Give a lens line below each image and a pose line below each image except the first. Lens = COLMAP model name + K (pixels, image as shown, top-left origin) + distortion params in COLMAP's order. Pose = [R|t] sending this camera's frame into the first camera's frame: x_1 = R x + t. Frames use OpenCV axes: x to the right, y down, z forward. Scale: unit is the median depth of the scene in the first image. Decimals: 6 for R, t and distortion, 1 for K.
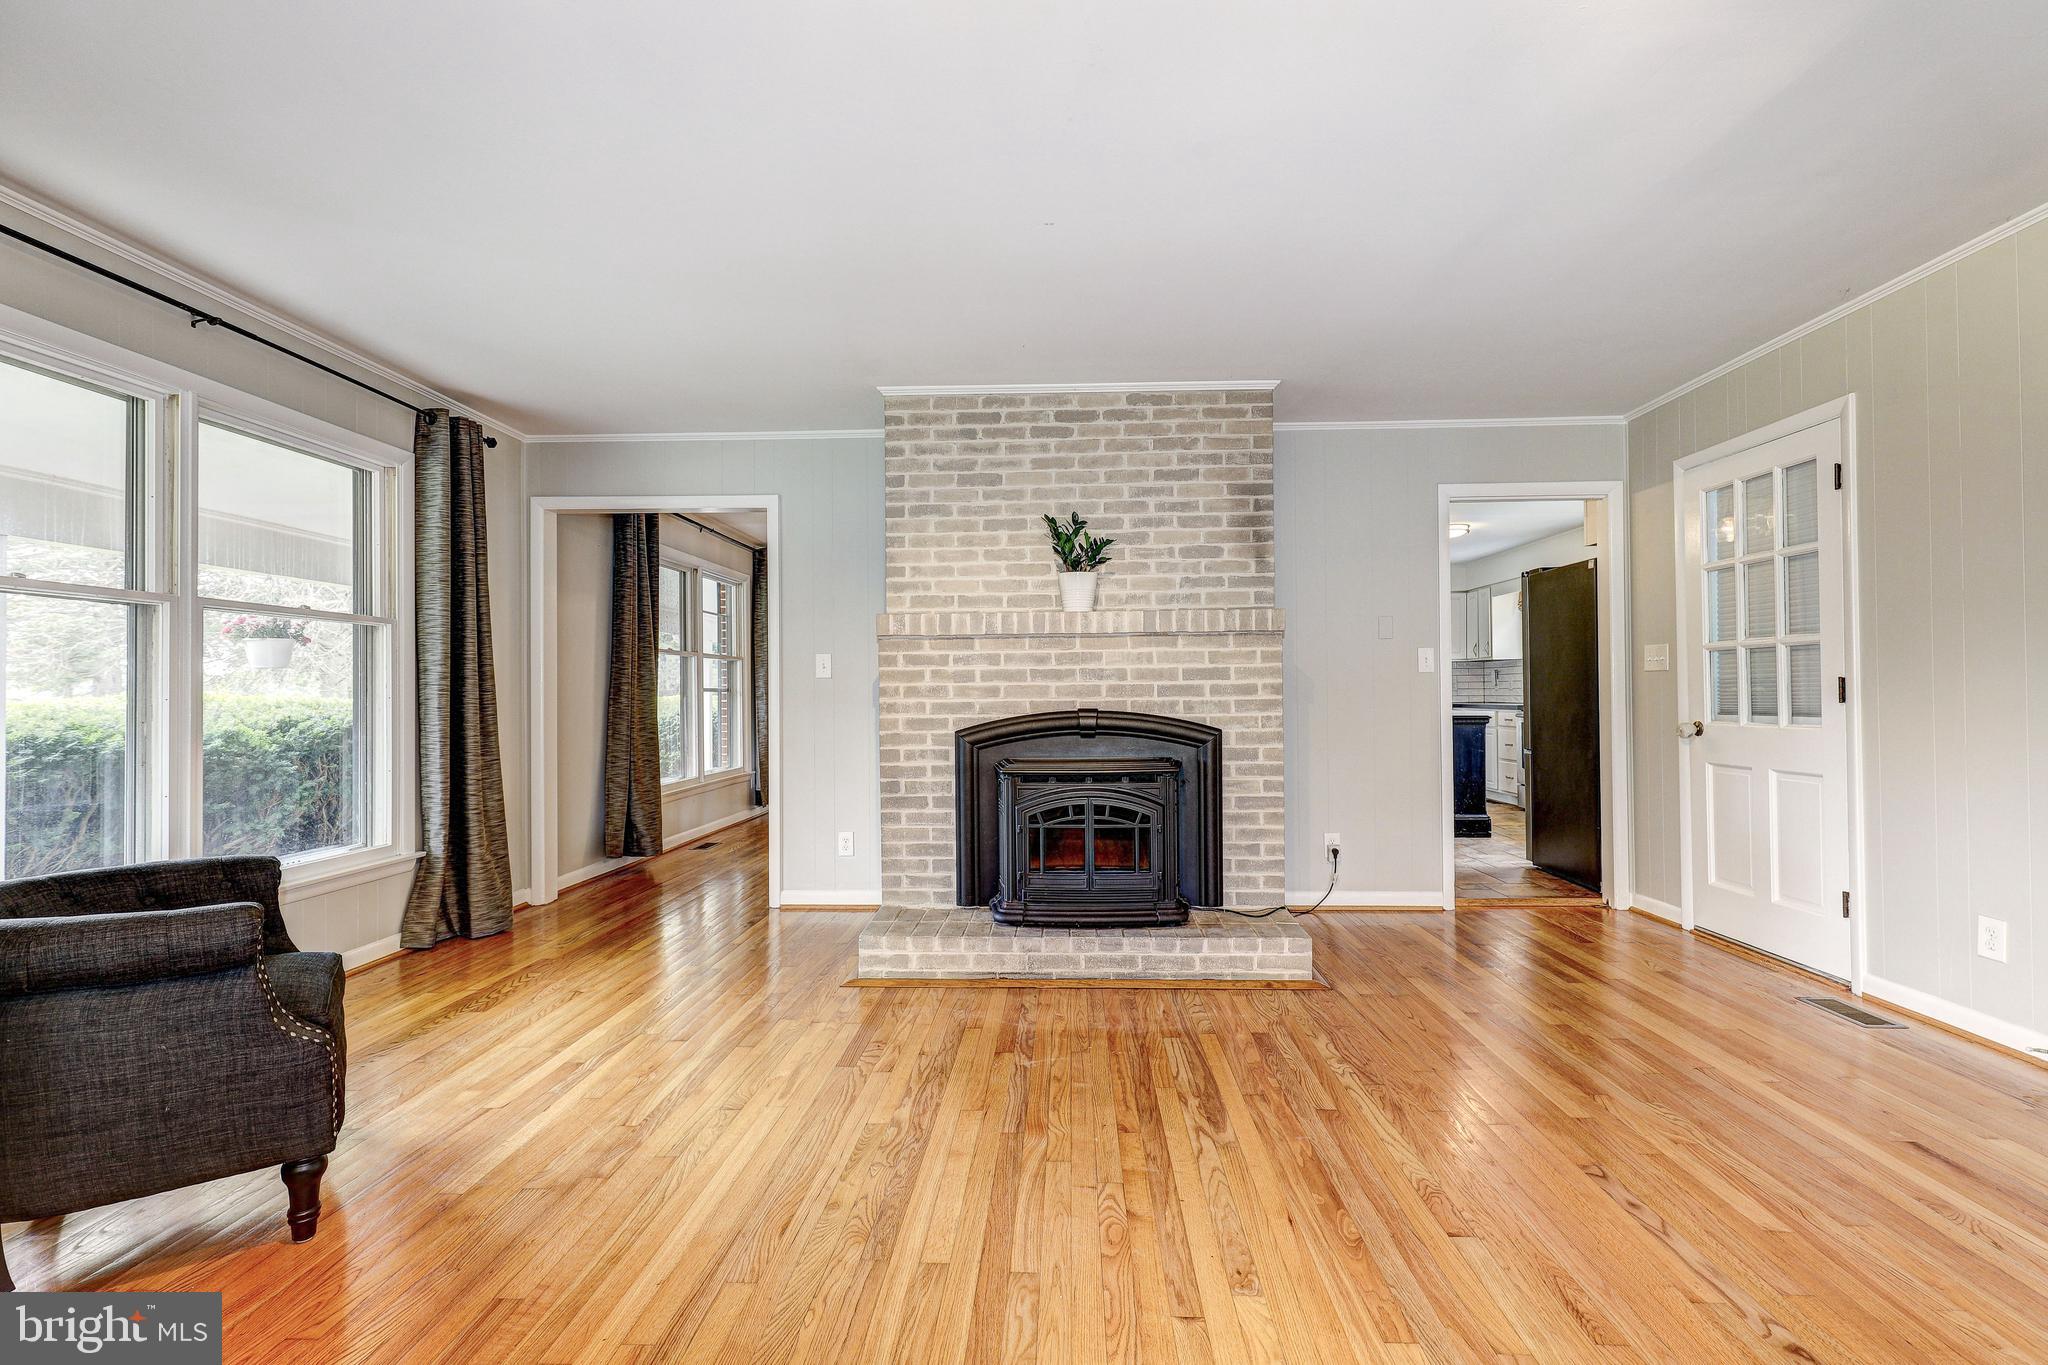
lens RADIAL K [[922.0, 0, 1030.0], [0, 922.0, 745.8], [0, 0, 1]] dist [0.000986, 0.000743]
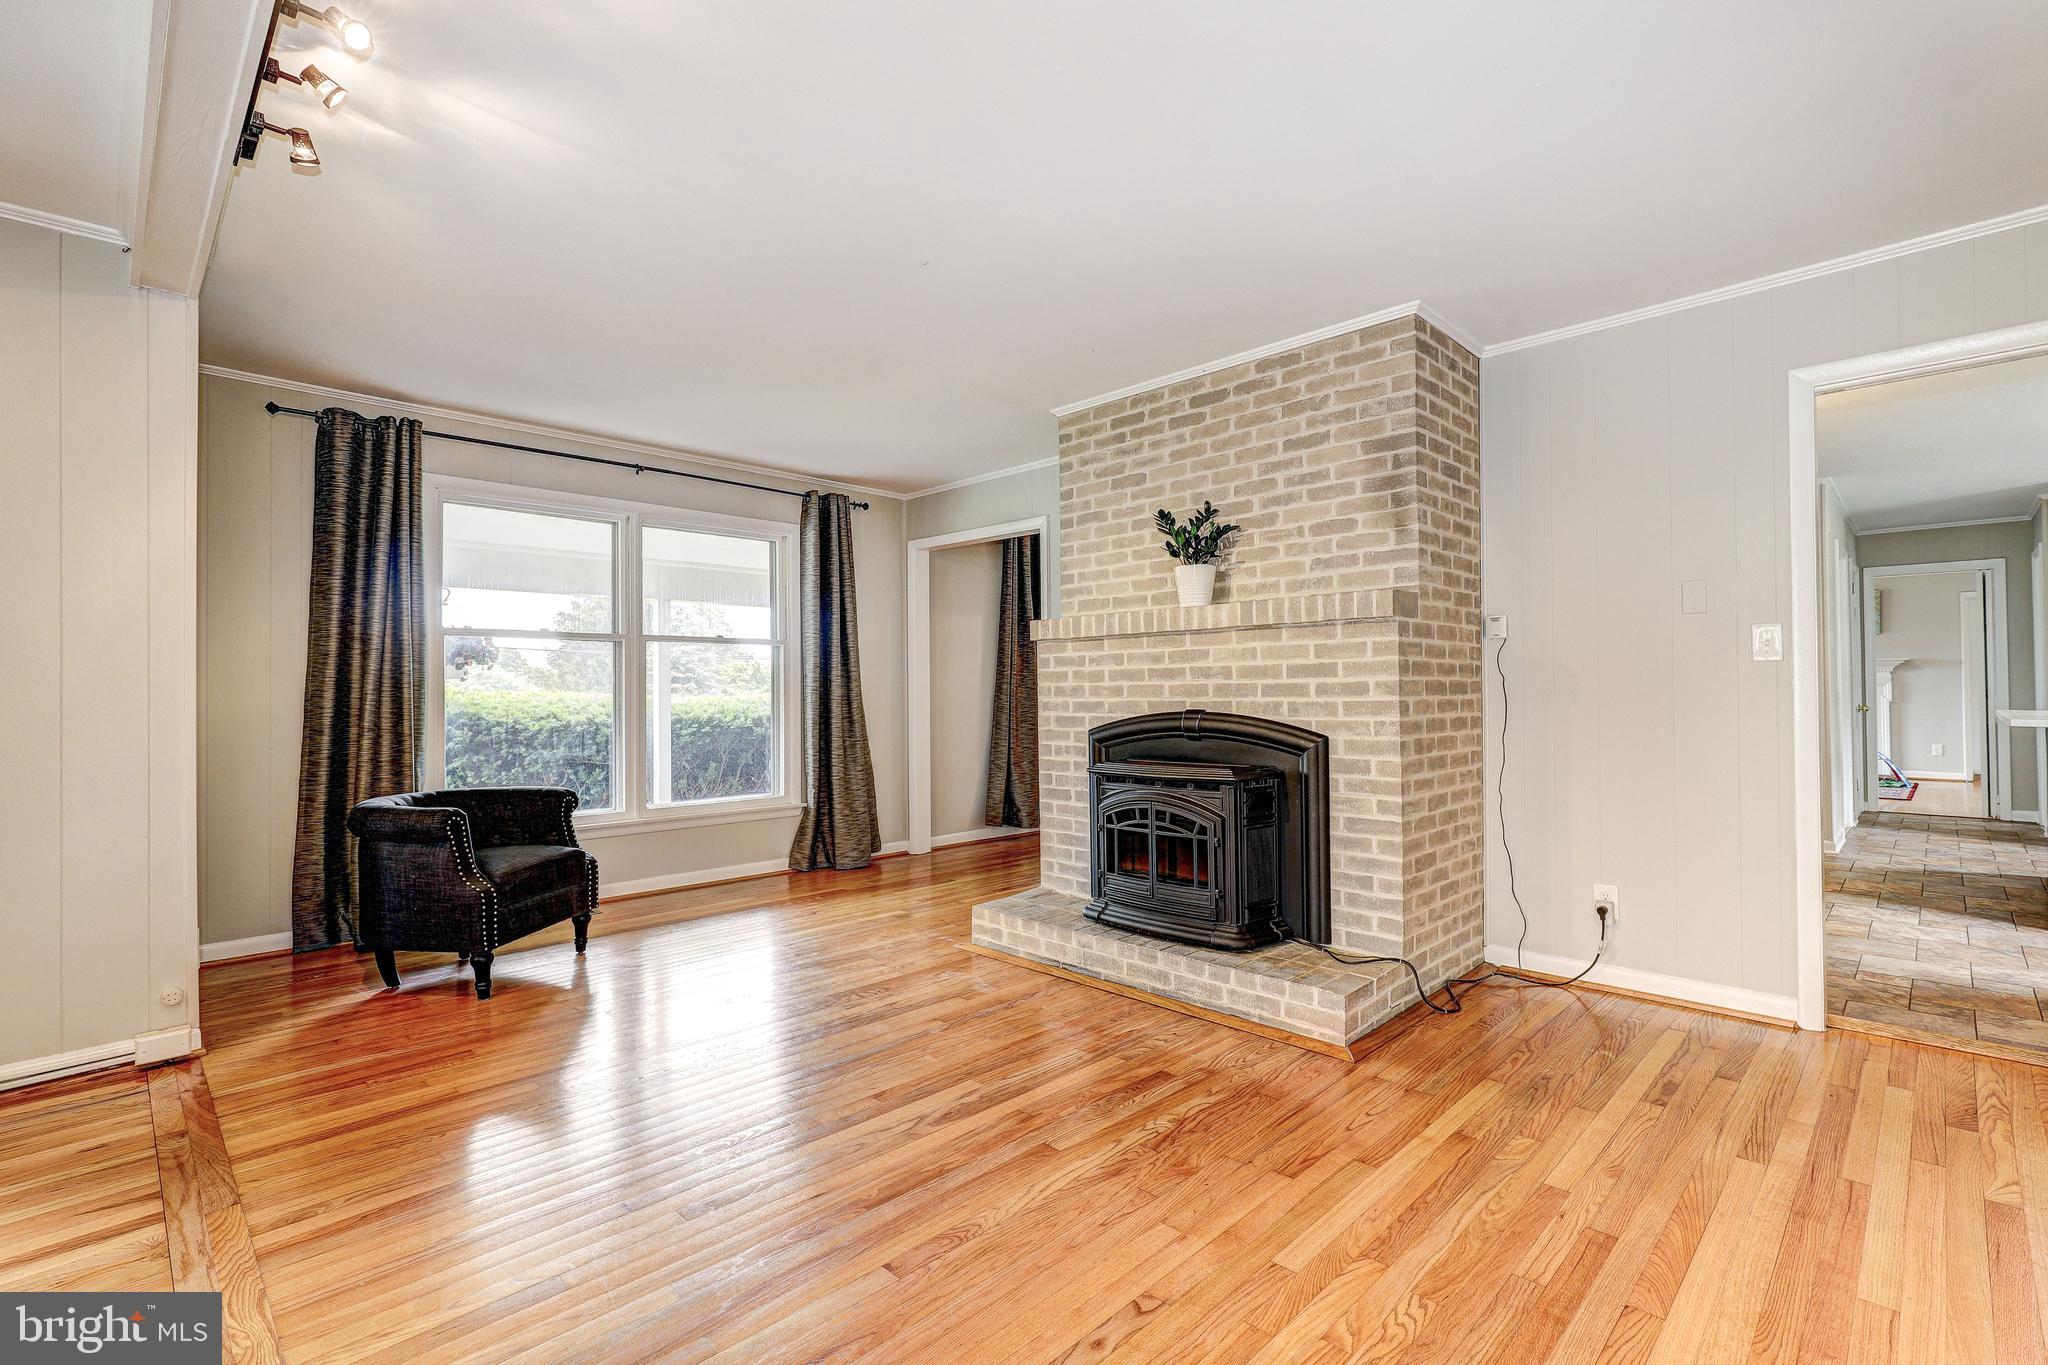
lens RADIAL K [[922.0, 0, 1029.6], [0, 922.0, 744.8], [0, 0, 1]] dist [0.000986, 0.000743]
pose [[0.737344, 0.039806, -0.674344, 0.569427], [-0.036840, 0.999146, 0.018698, -0.015045], [0.674512, 0.011056, 0.738181, 0.186724]]
